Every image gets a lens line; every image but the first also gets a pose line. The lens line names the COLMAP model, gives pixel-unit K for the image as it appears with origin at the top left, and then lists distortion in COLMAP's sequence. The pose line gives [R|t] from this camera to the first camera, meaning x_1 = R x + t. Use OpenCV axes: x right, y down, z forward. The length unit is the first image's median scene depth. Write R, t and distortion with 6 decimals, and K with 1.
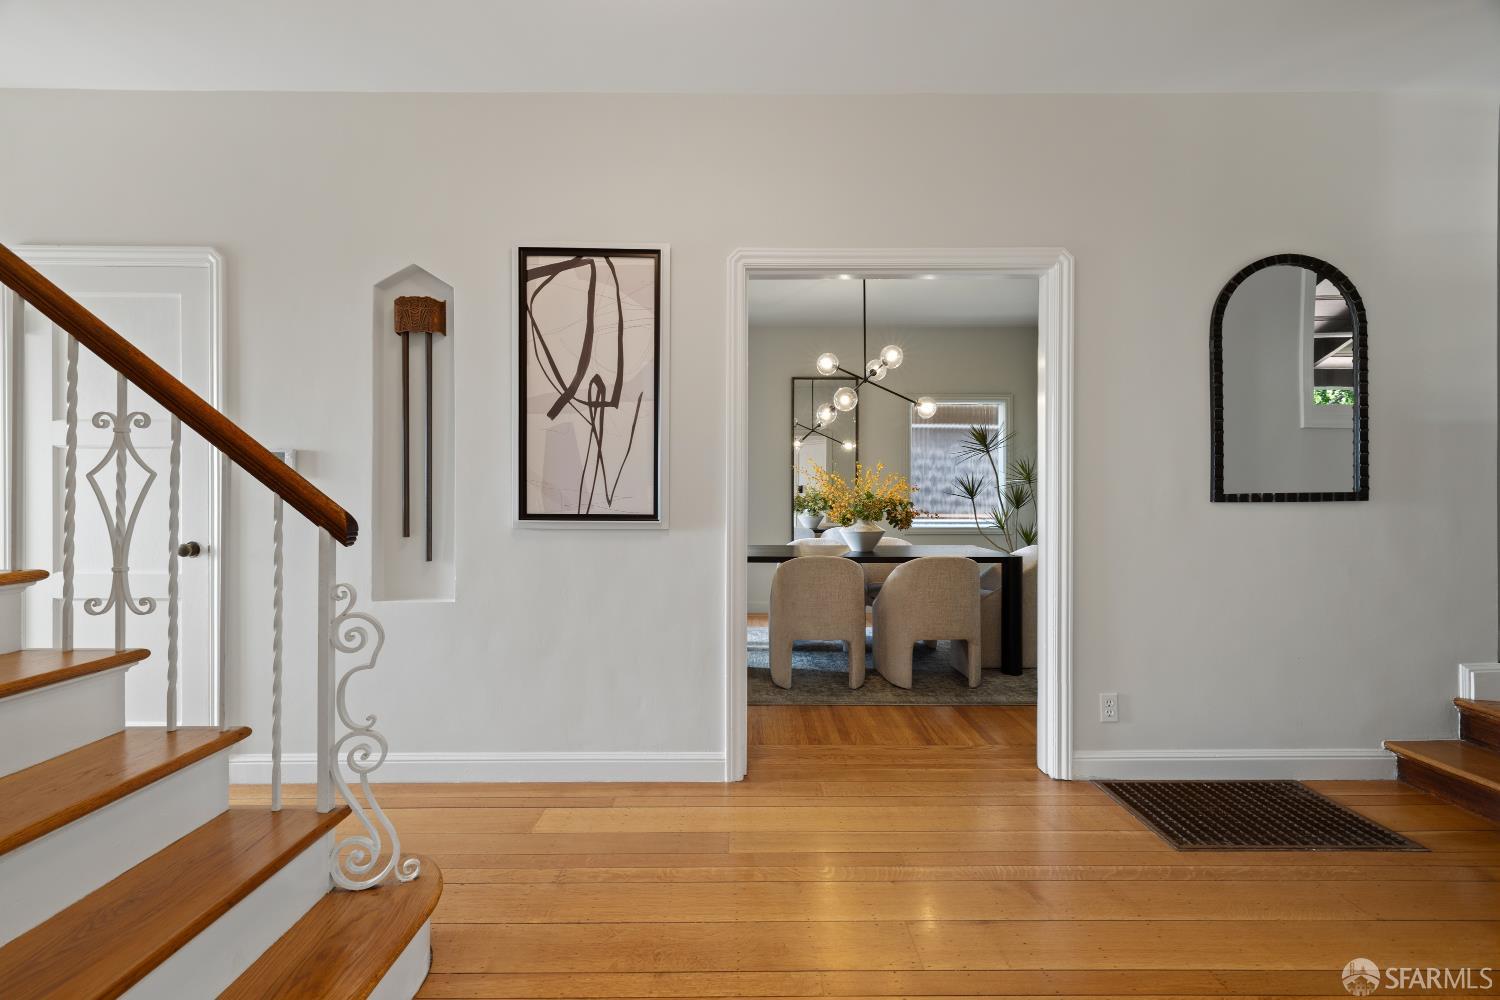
lens RADIAL K [[644.3, 0, 741.4], [0, 644.3, 498.5], [0, 0, 1]] dist [0.010432, -0.000356]
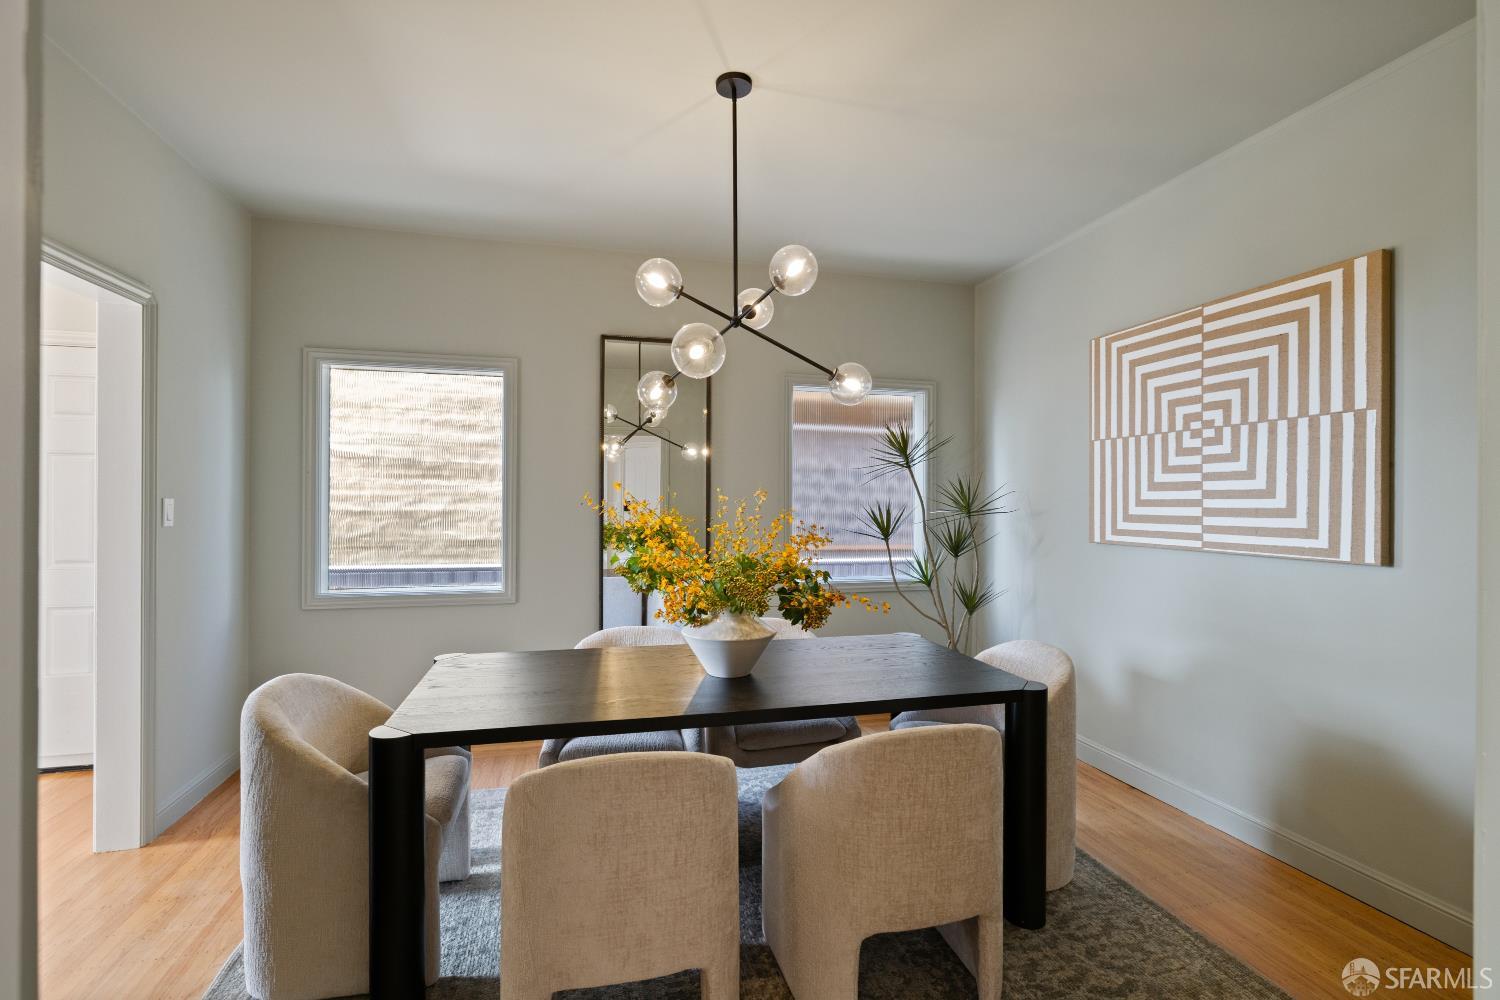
lens RADIAL K [[661.3, 0, 750.0], [0, 661.3, 500.0], [0, 0, 1]] dist [-0.002391, 0.000514]
pose [[0.966281, 0.002540, 0.257477, 0.060518], [-0.001897, 0.999994, -0.002747, -0.039083], [-0.257482, 0.002166, 0.966281, 0.419795]]
